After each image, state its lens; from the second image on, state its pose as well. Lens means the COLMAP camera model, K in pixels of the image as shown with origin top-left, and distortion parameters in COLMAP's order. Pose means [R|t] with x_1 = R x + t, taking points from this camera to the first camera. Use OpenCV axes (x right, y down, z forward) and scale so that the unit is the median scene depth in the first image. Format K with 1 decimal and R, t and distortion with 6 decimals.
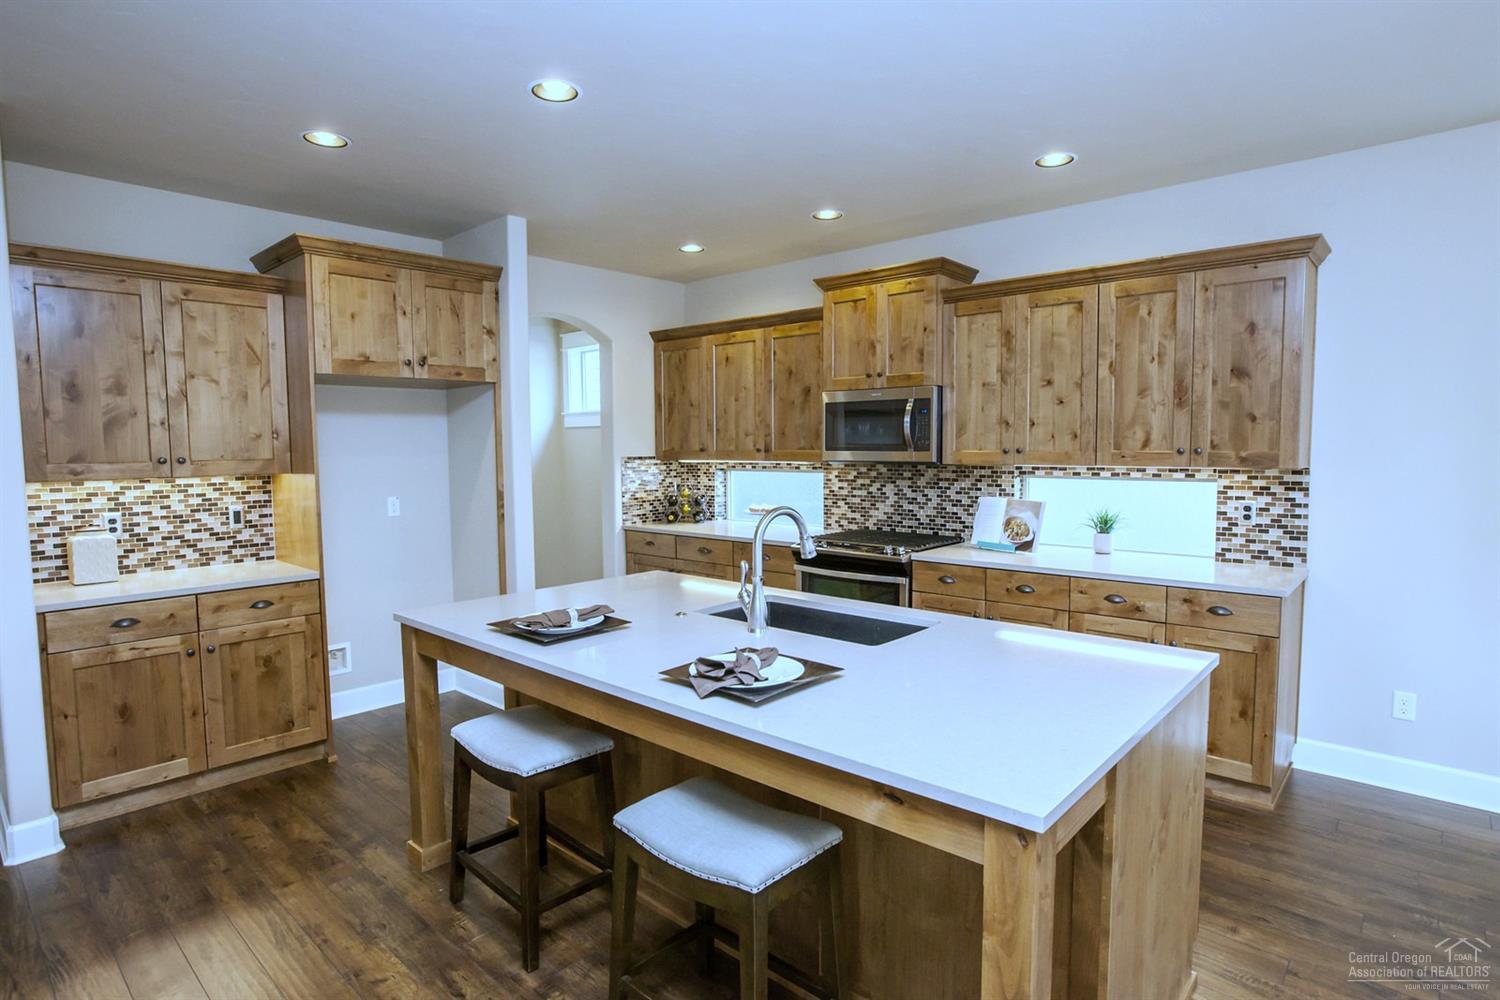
lens RADIAL K [[795.1, 0, 750.0], [0, 795.1, 500.0], [0, 0, 1]] dist [-0.073571, 0.056156]
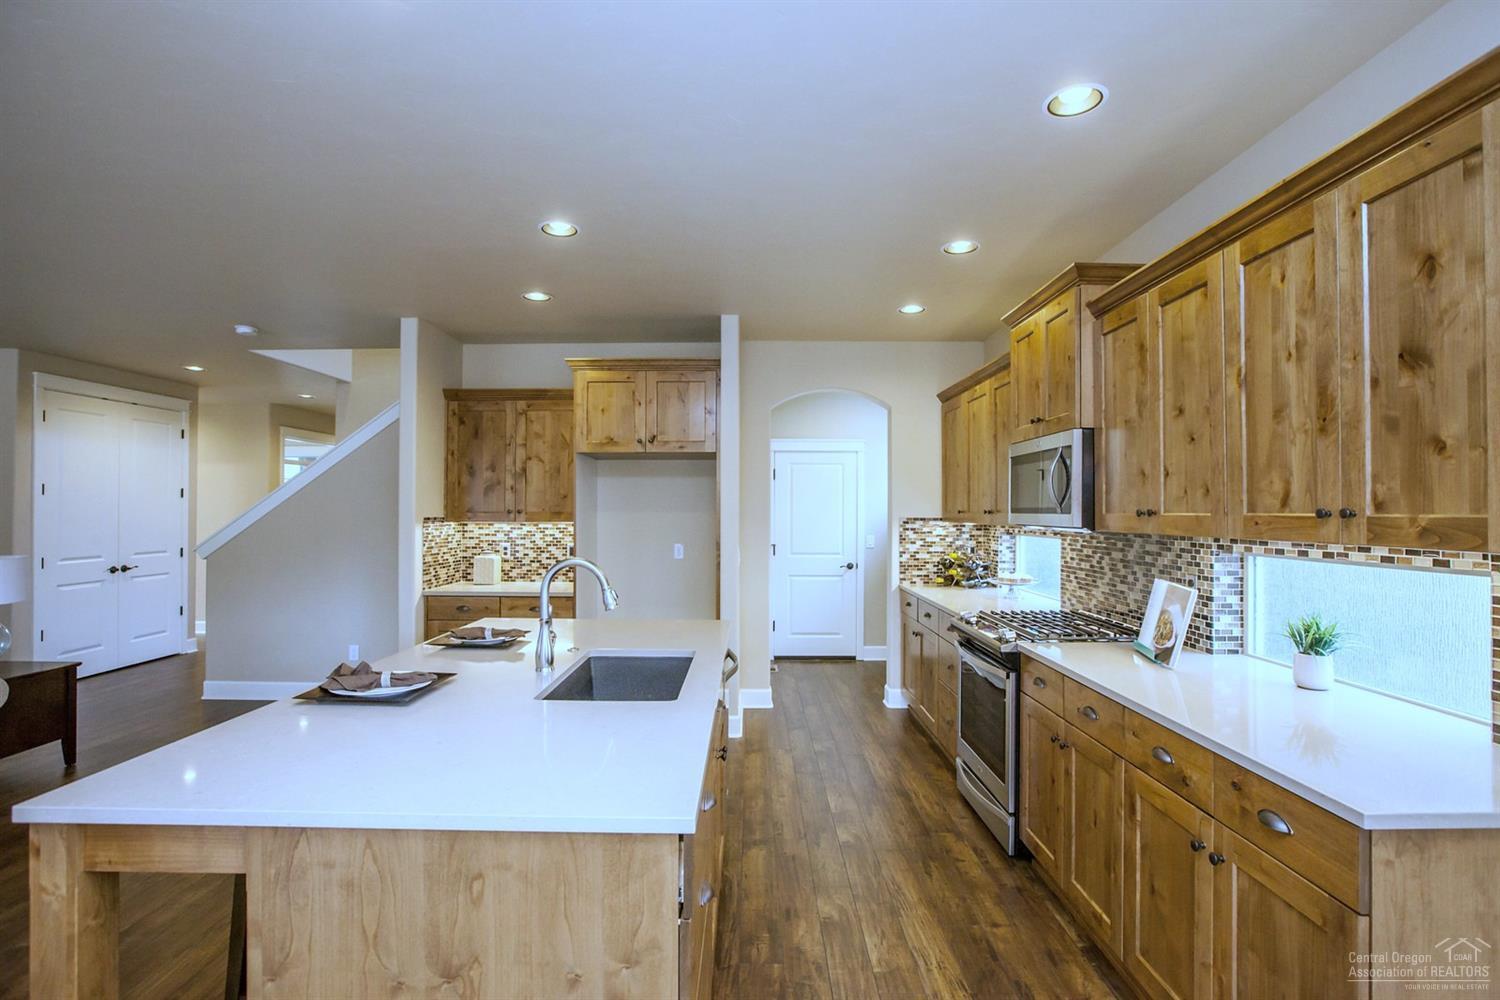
lens RADIAL K [[713.6, 0, 747.8], [0, 713.6, 501.4], [0, 0, 1]] dist [-0.060503, 0.027036]
pose [[0.669072, -0.000402, -0.743197, 0.584801], [-0.060523, 0.996649, -0.055025, -0.018525], [0.740729, 0.081796, 0.666806, 0.344738]]
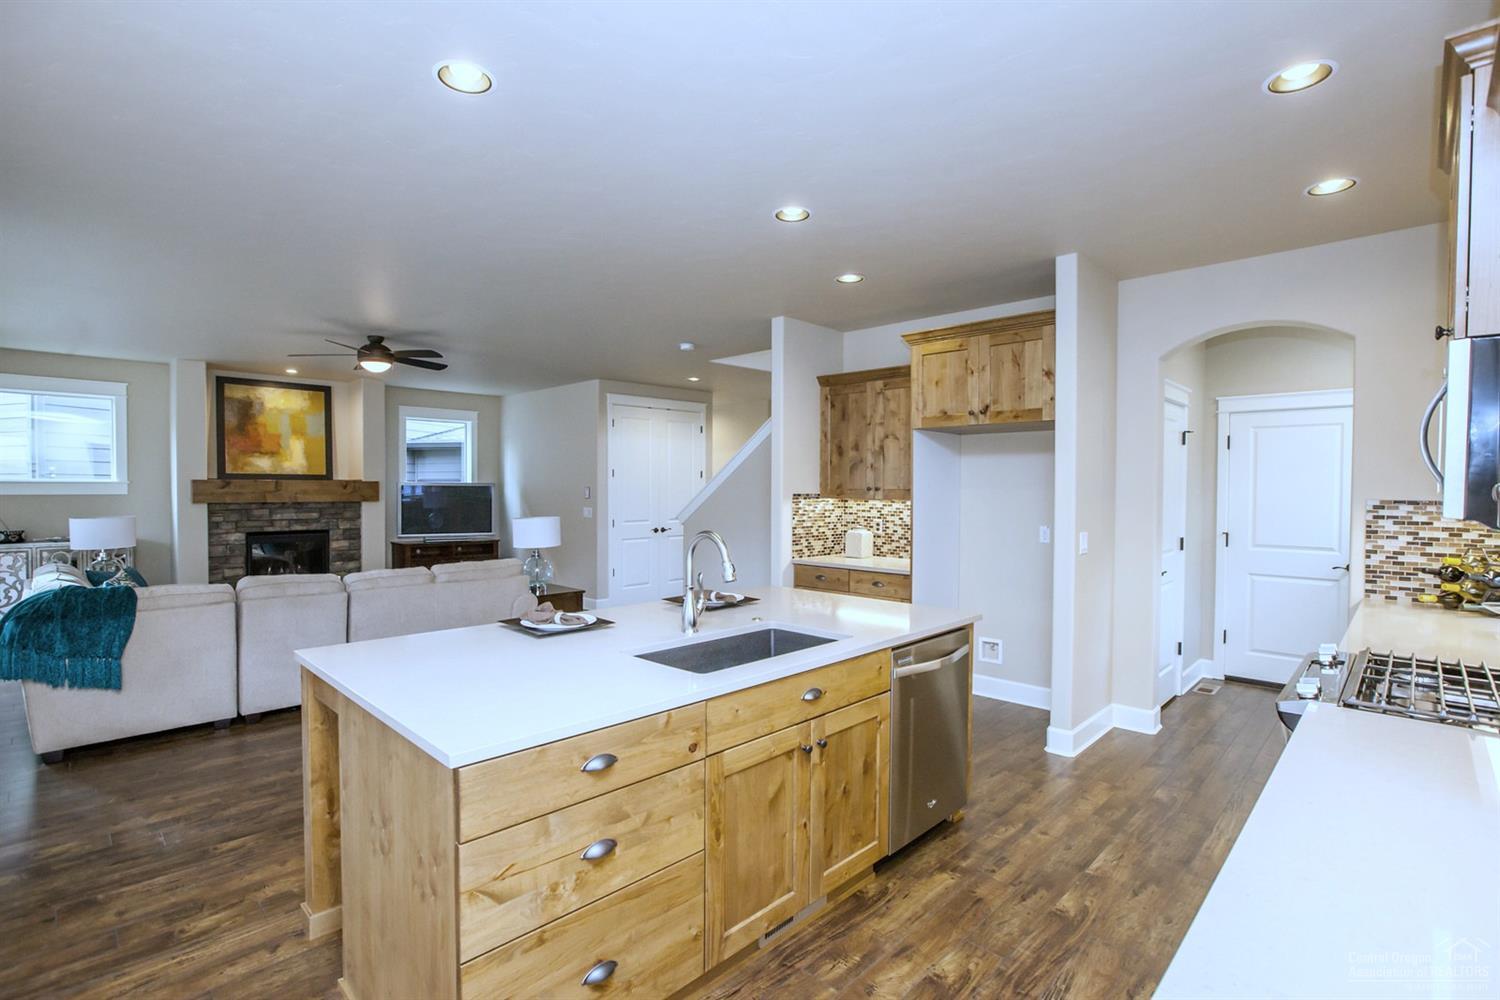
lens RADIAL K [[713.6, 0, 747.8], [0, 713.6, 501.4], [0, 0, 1]] dist [-0.060503, 0.027036]
pose [[-0.037564, 0.028459, -0.998889, 0.689520], [-0.074776, 0.996712, 0.031209, -0.046375], [0.996493, 0.075865, -0.035312, 0.709052]]
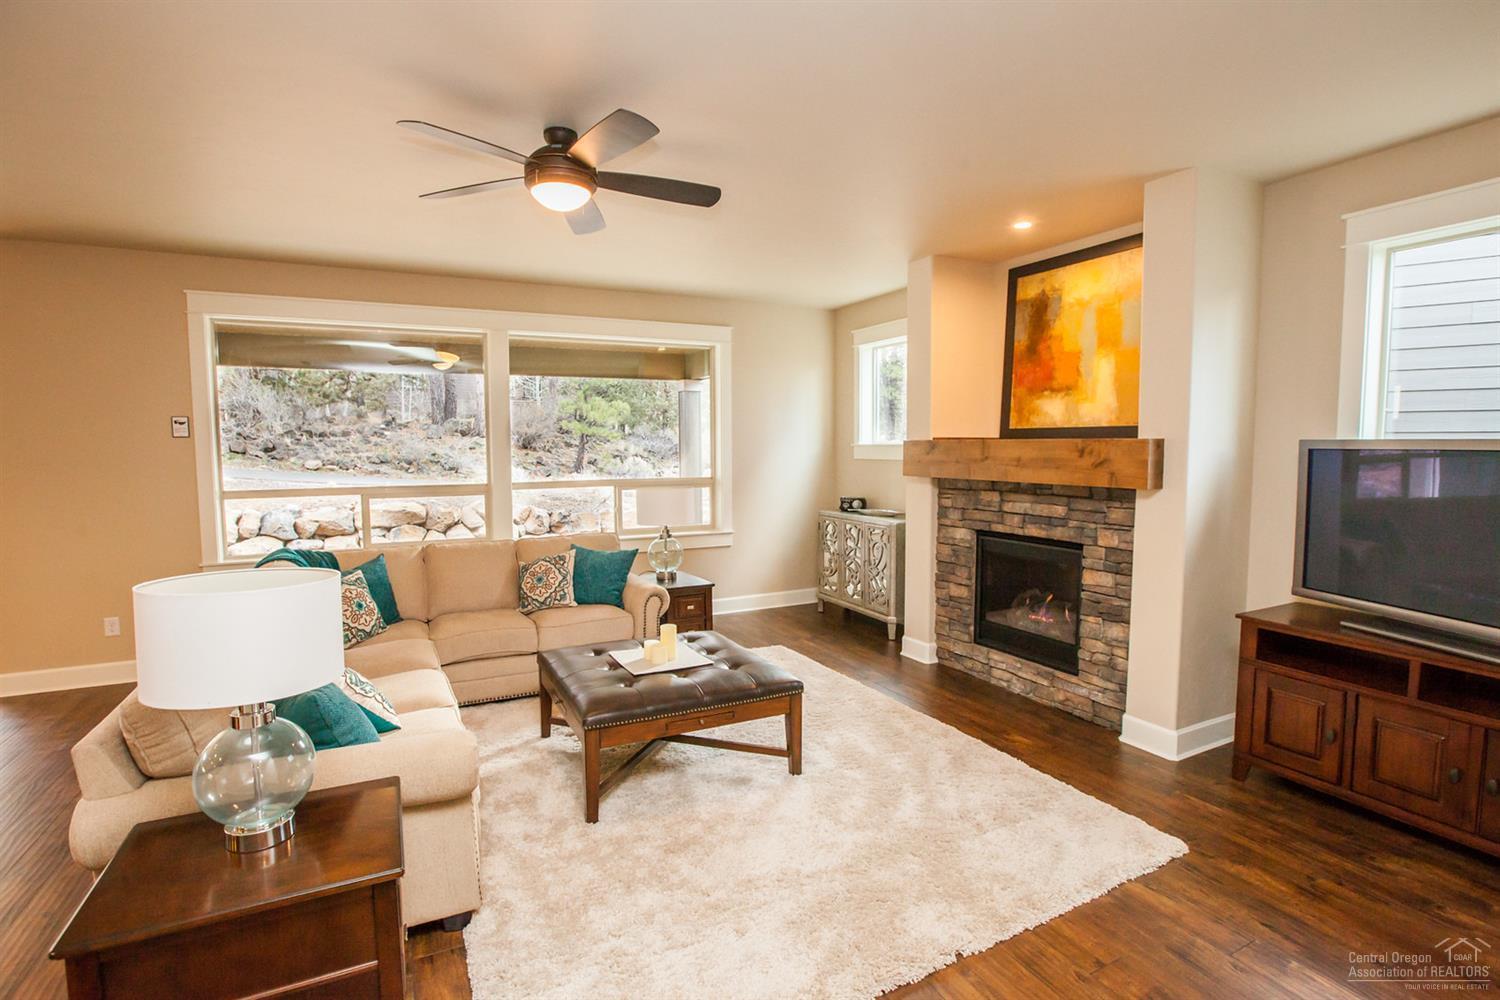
lens RADIAL K [[713.6, 0, 747.8], [0, 713.6, 501.4], [0, 0, 1]] dist [-0.060503, 0.027036]
pose [[-0.937111, -0.014319, 0.348737, -1.255532], [0.037603, 0.989201, 0.141661, -0.019142], [-0.346999, 0.145866, -0.926453, 0.457816]]
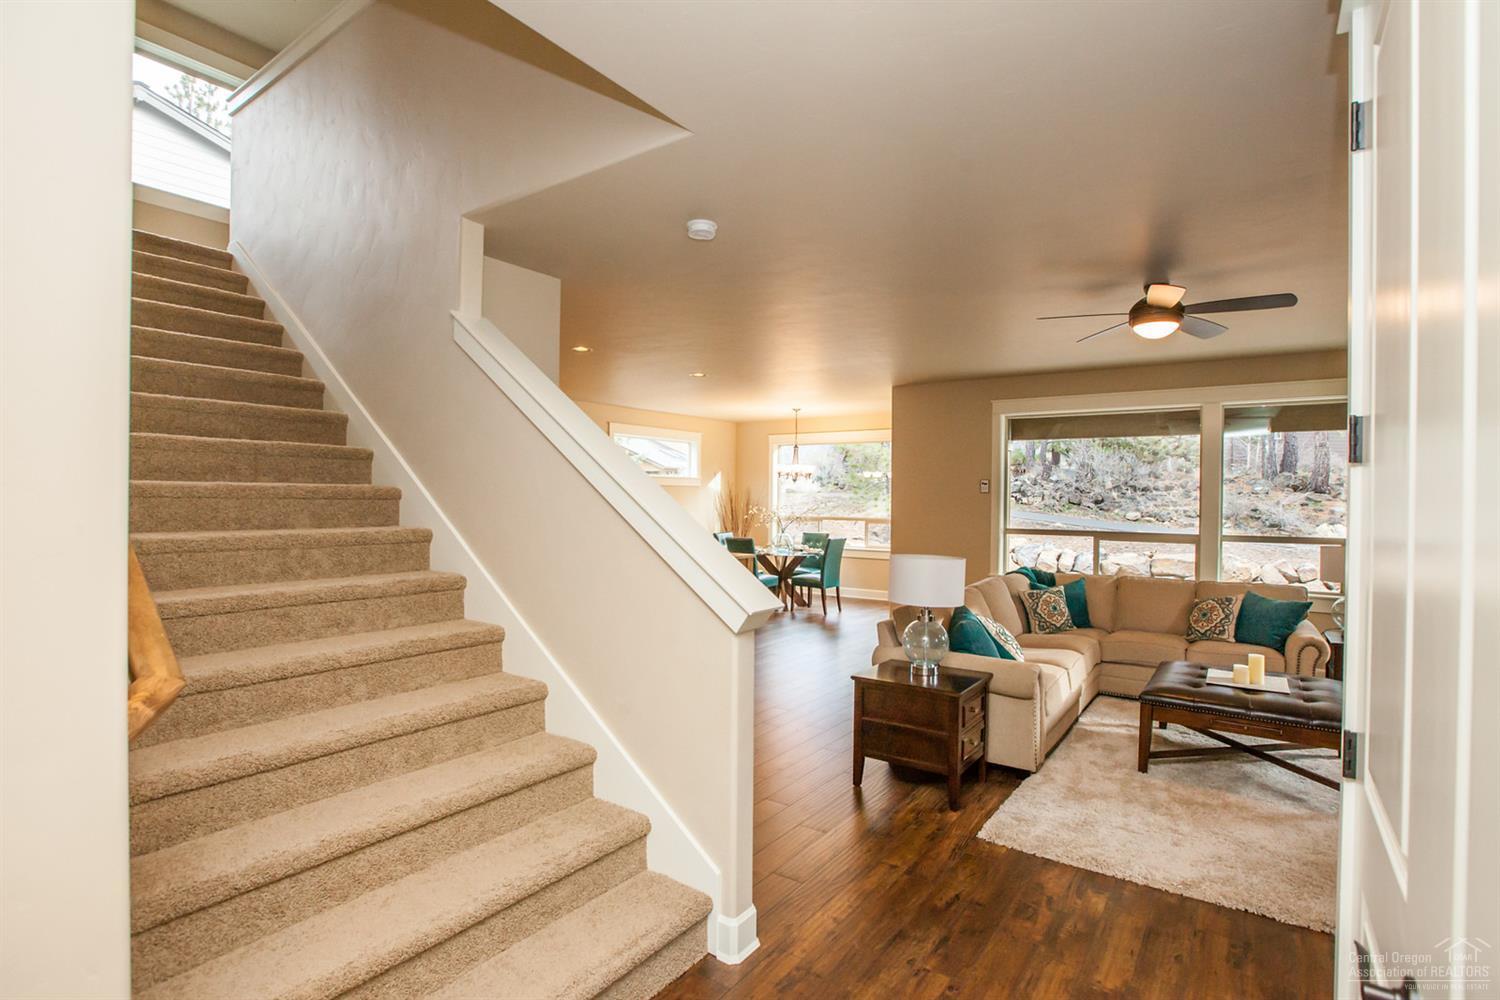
lens RADIAL K [[713.6, 0, 747.8], [0, 713.6, 501.4], [0, 0, 1]] dist [-0.060503, 0.027036]
pose [[-0.111991, 0.001671, 0.993708, -1.762961], [0.061427, 0.998098, 0.005244, -0.022241], [-0.991809, 0.061628, -0.111881, 0.534387]]
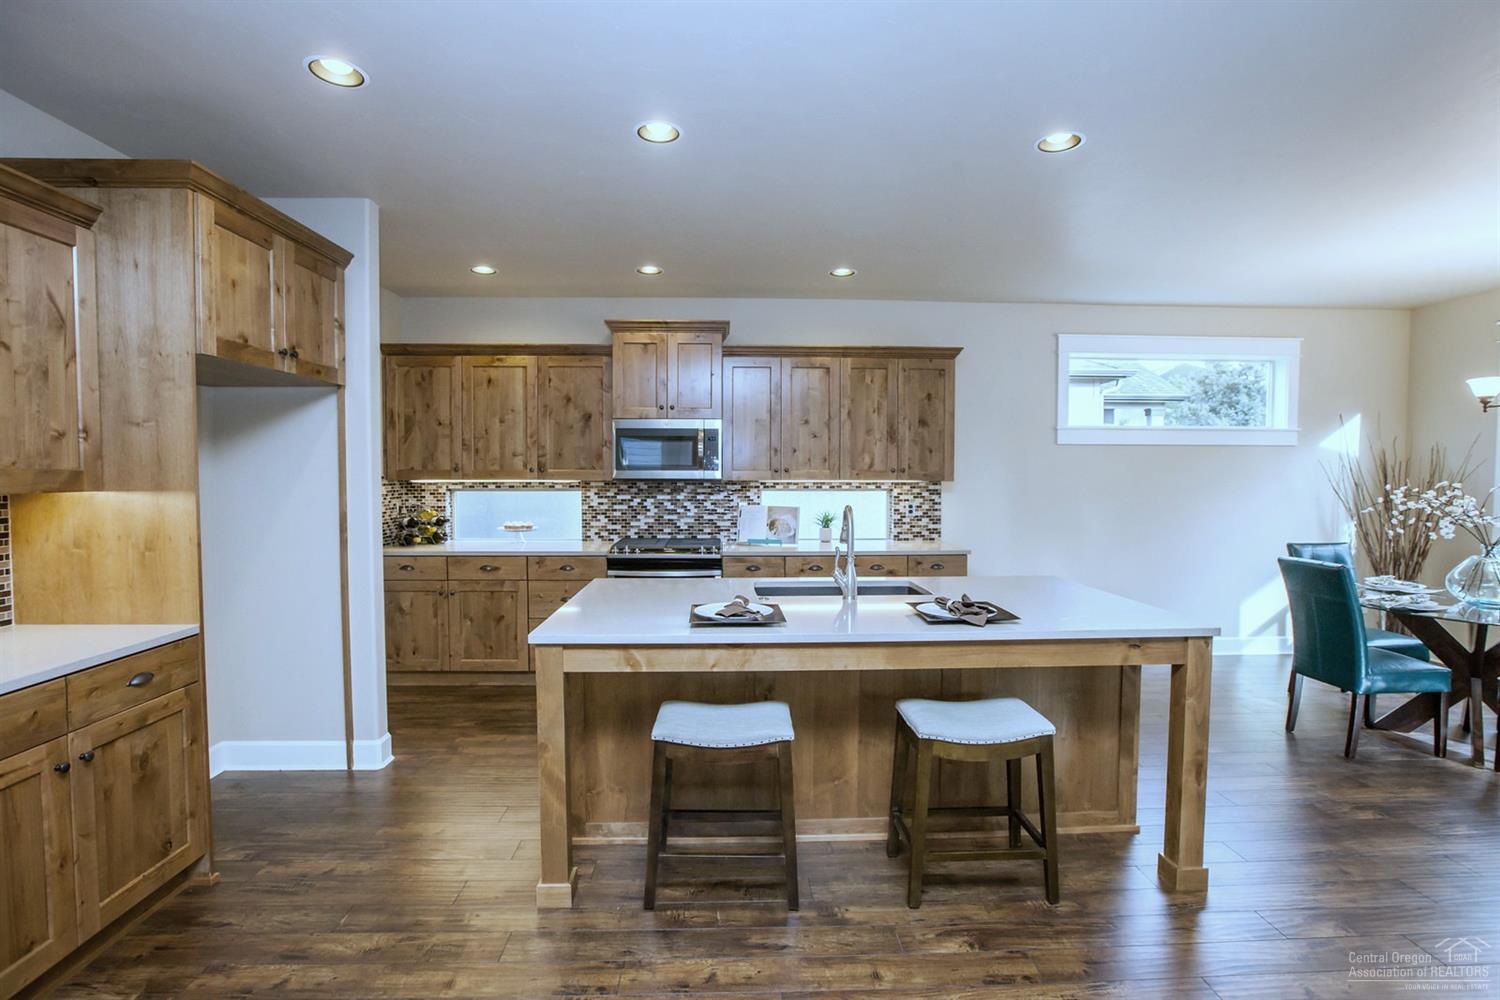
lens RADIAL K [[713.6, 0, 747.8], [0, 713.6, 501.4], [0, 0, 1]] dist [-0.060503, 0.027036]
pose [[0.714703, -0.019271, 0.699162, -0.604176], [0.041991, 0.998999, -0.015389, 0.008450], [-0.698166, 0.040357, 0.714797, 0.164909]]
